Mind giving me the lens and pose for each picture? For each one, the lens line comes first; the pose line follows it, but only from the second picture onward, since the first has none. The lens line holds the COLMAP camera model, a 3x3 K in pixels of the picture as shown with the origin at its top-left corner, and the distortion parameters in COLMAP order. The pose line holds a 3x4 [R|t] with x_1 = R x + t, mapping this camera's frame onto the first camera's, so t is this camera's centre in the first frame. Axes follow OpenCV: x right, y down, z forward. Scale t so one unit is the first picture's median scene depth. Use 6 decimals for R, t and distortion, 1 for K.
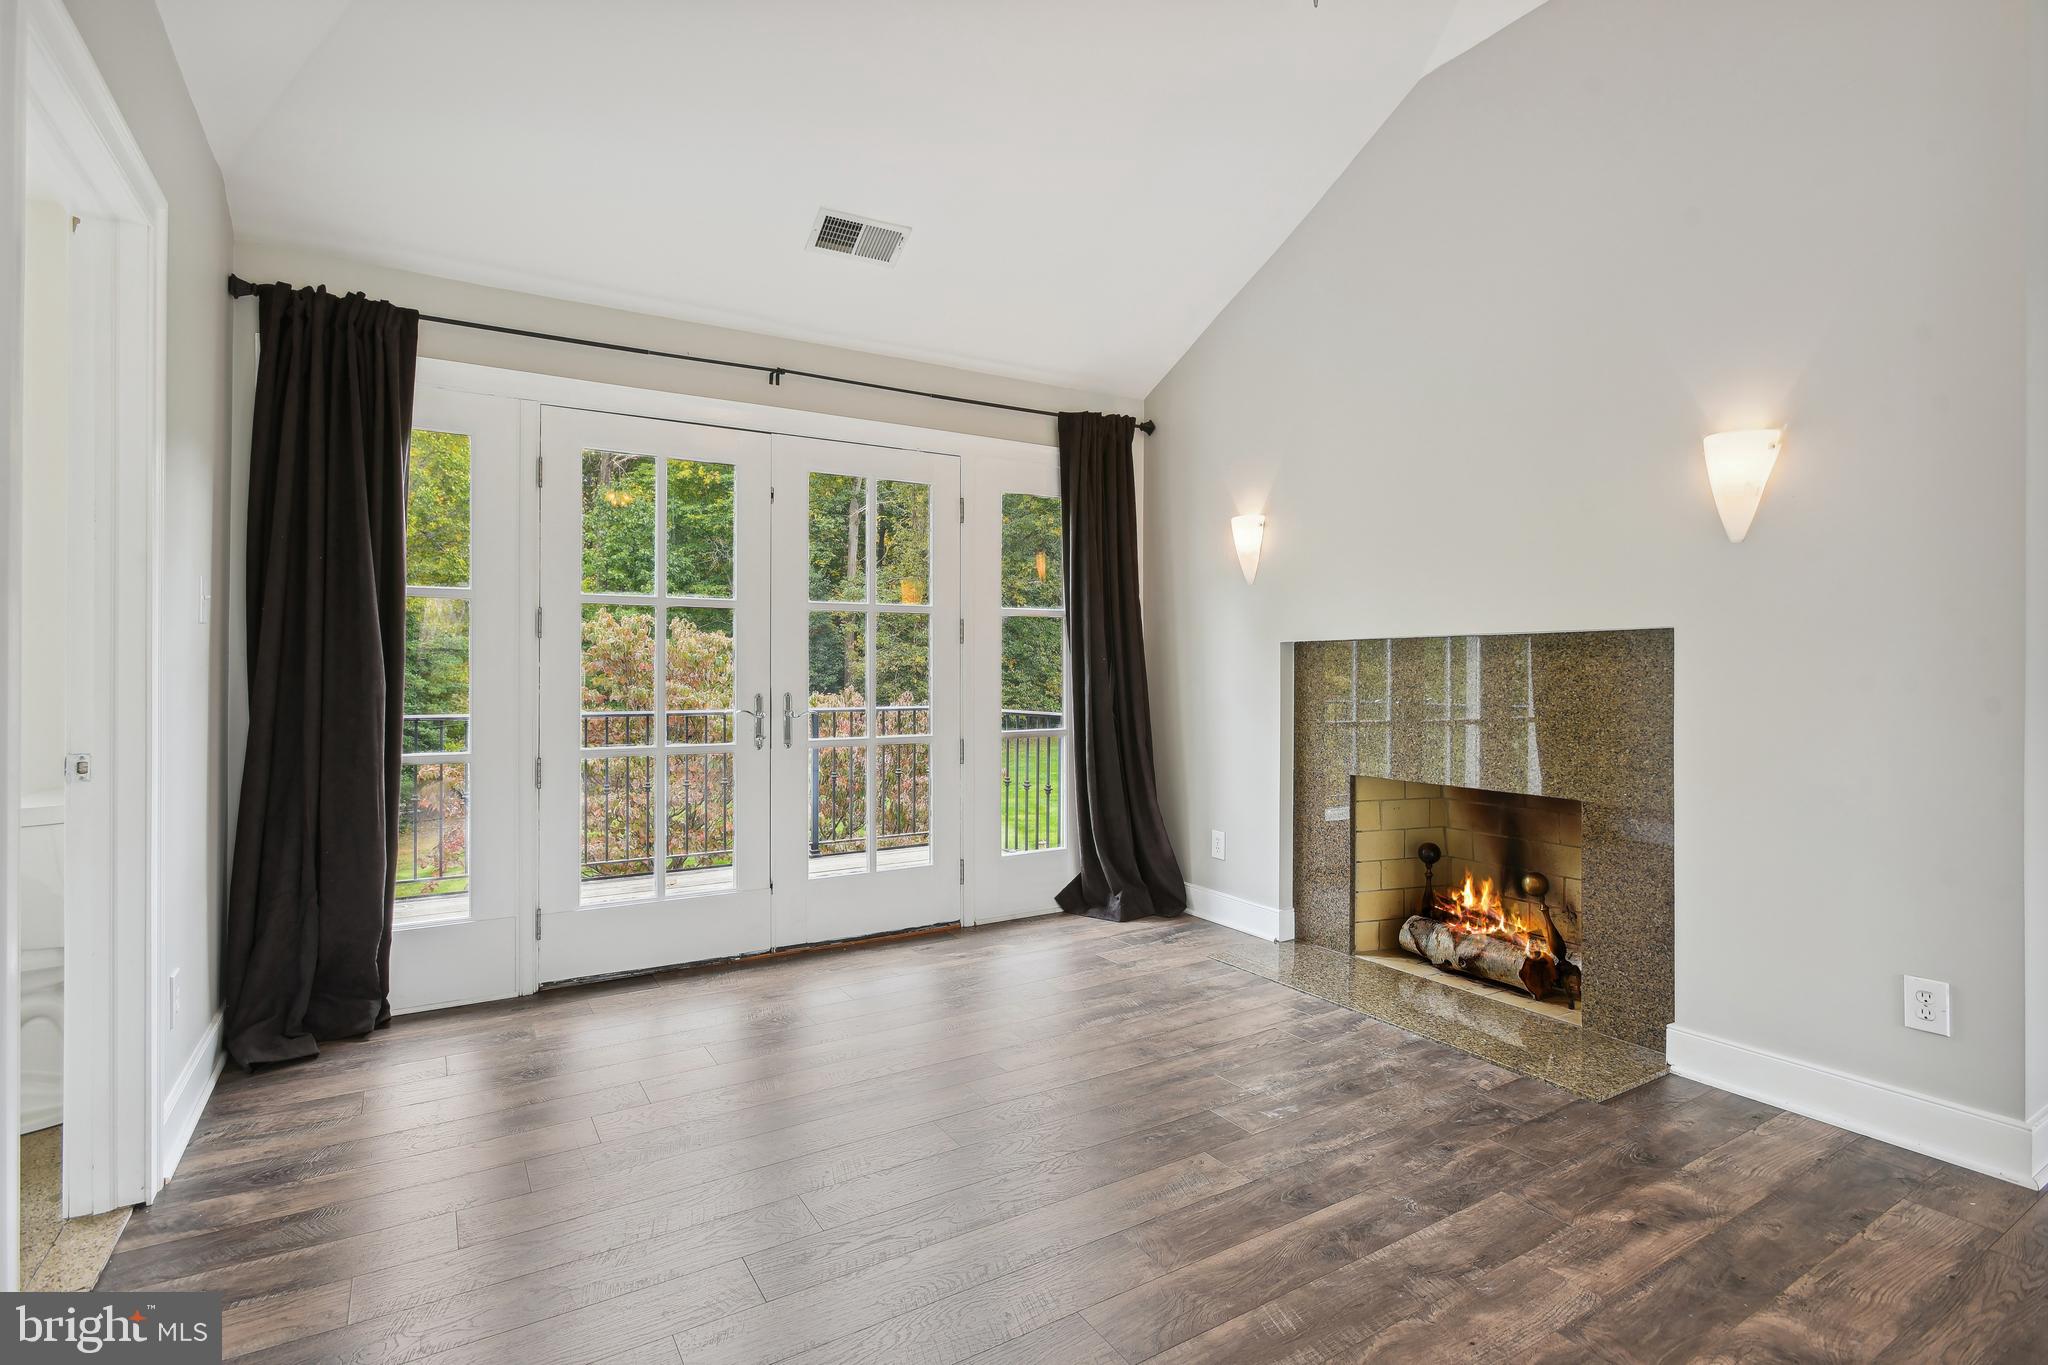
lens RADIAL K [[981.0, 0, 1016.1], [0, 981.0, 676.3], [0, 0, 1]] dist [-0.002788, -0.000005]
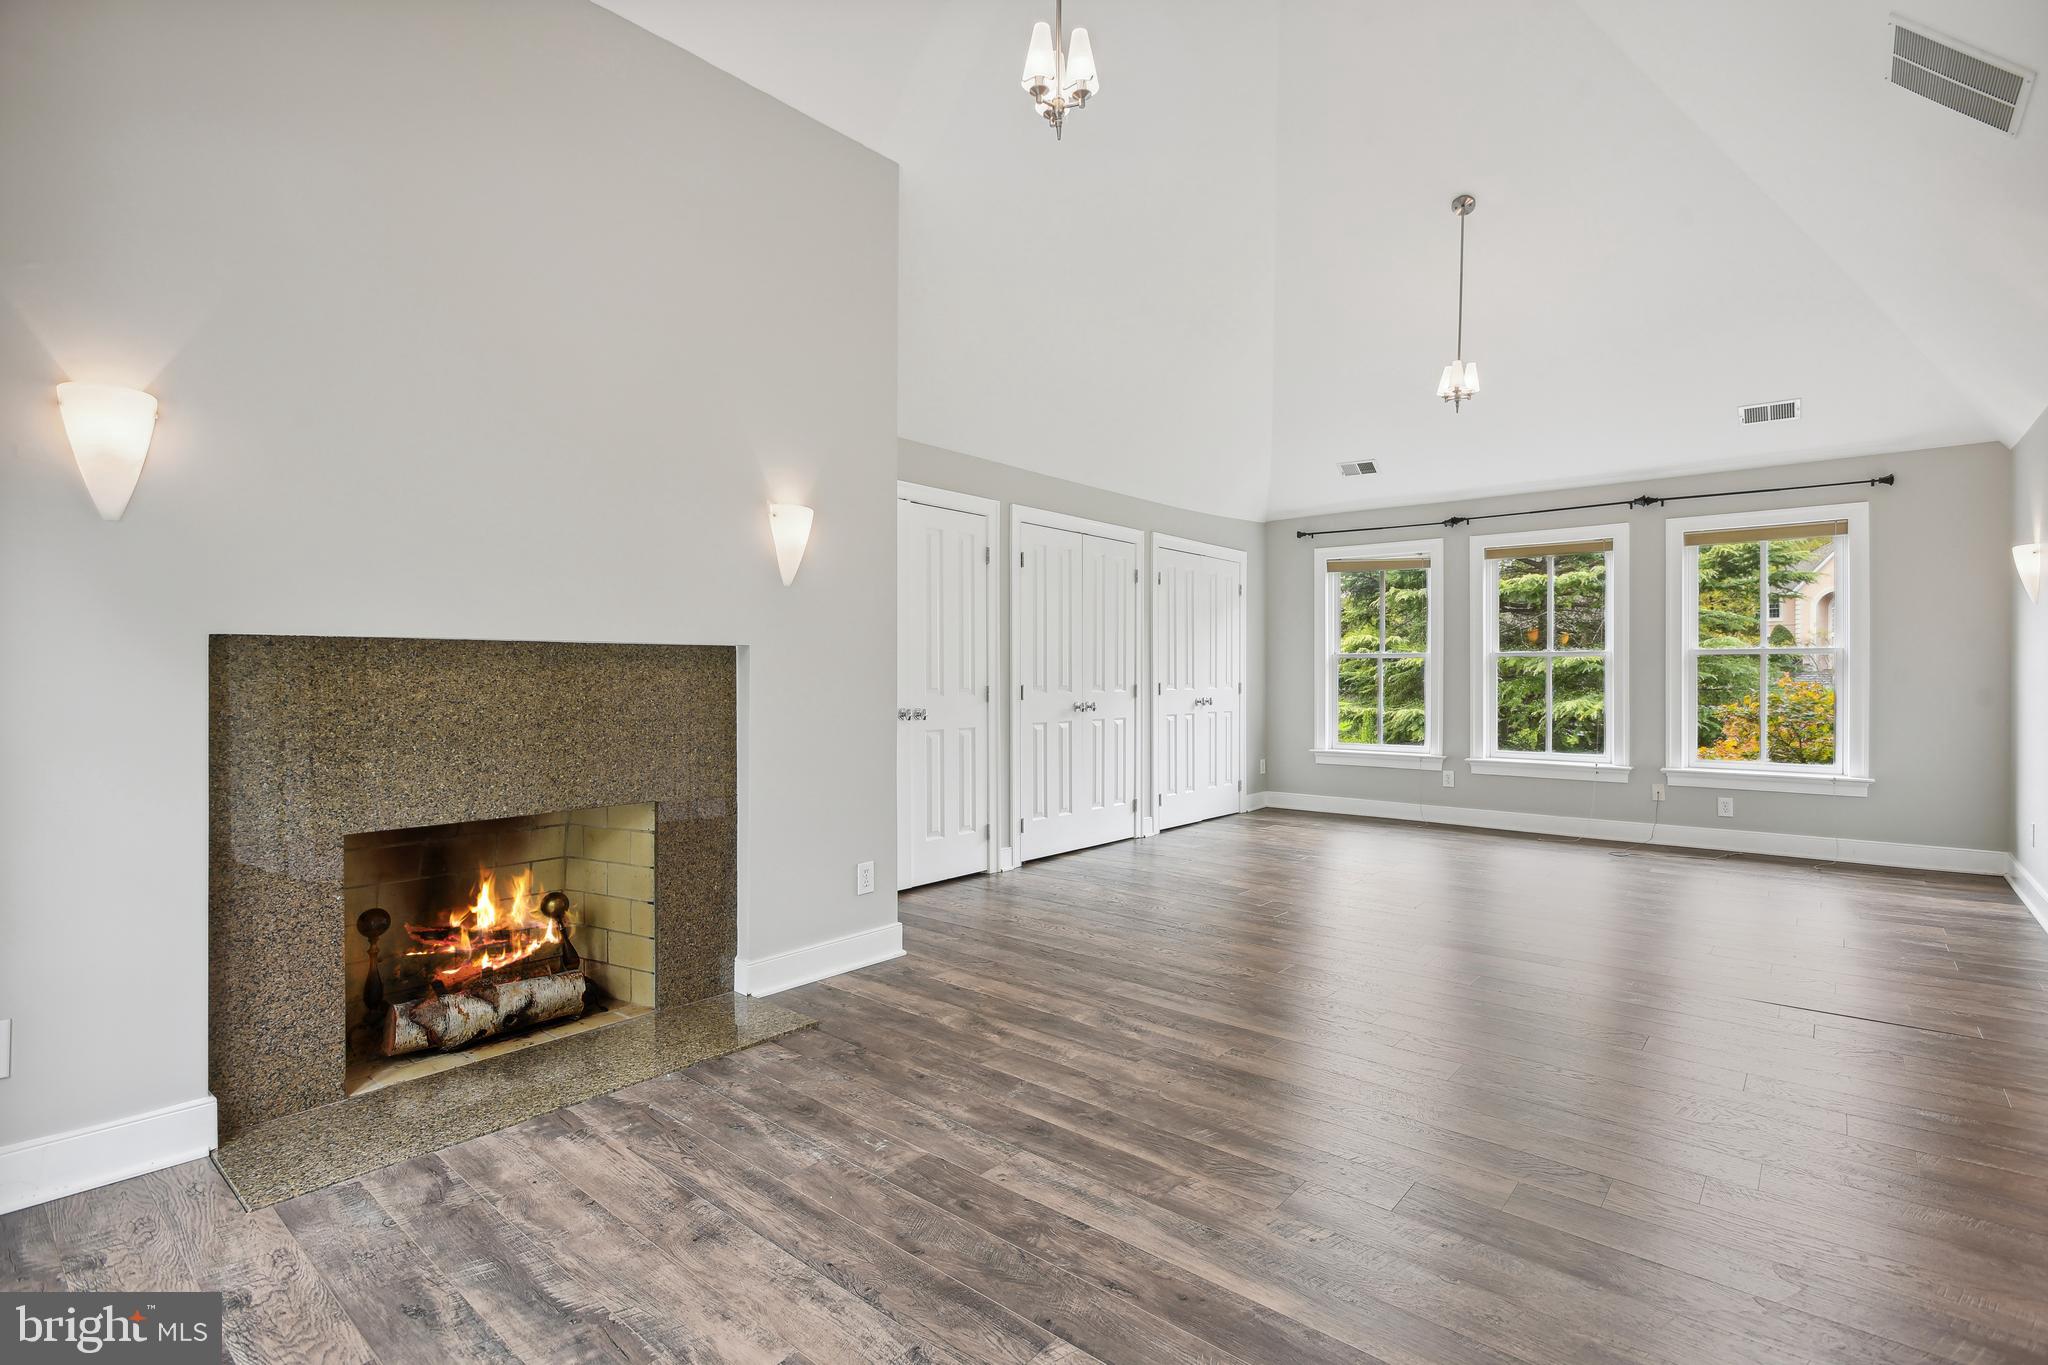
lens RADIAL K [[981.0, 0, 1016.1], [0, 981.0, 676.3], [0, 0, 1]] dist [-0.002788, -0.000005]
pose [[-0.318138, -0.002379, 0.948041, -0.684341], [0.004160, 0.999984, 0.003906, -0.015530], [-0.948035, 0.005187, -0.318123, 1.166369]]
